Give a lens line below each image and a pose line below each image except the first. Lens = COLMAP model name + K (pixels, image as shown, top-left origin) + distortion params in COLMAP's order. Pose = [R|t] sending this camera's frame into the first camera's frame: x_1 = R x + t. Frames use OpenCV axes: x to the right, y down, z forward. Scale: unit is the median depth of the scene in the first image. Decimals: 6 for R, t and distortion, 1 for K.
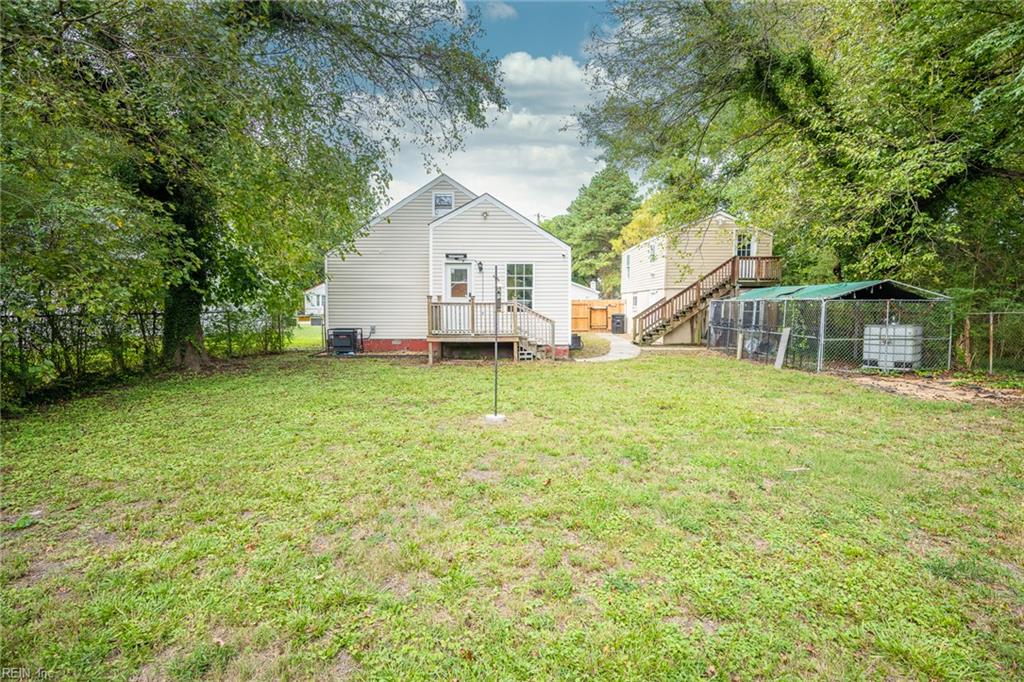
lens RADIAL K [[504.5, 0, 512.0], [0, 504.5, 341.0], [0, 0, 1]] dist [0.011777, 0.000448]
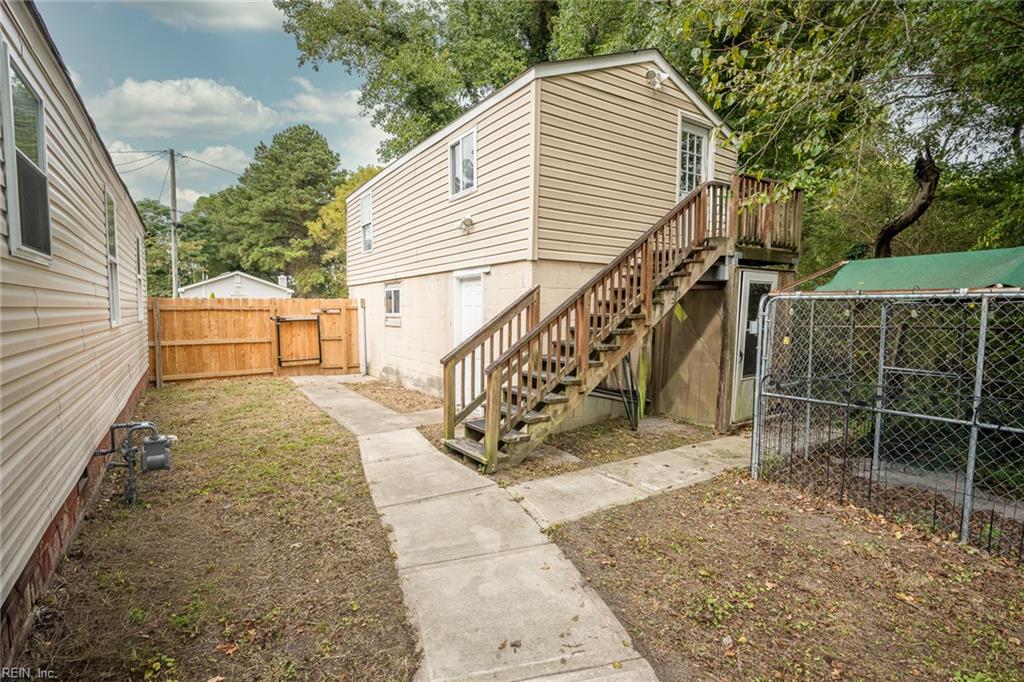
lens RADIAL K [[504.5, 0, 512.0], [0, 504.5, 341.0], [0, 0, 1]] dist [0.011777, 0.000448]
pose [[0.835096, -0.035909, 0.548931, 0.158457], [0.040472, 0.999173, 0.003792, -0.073816], [-0.548613, 0.019050, 0.835859, 0.991926]]
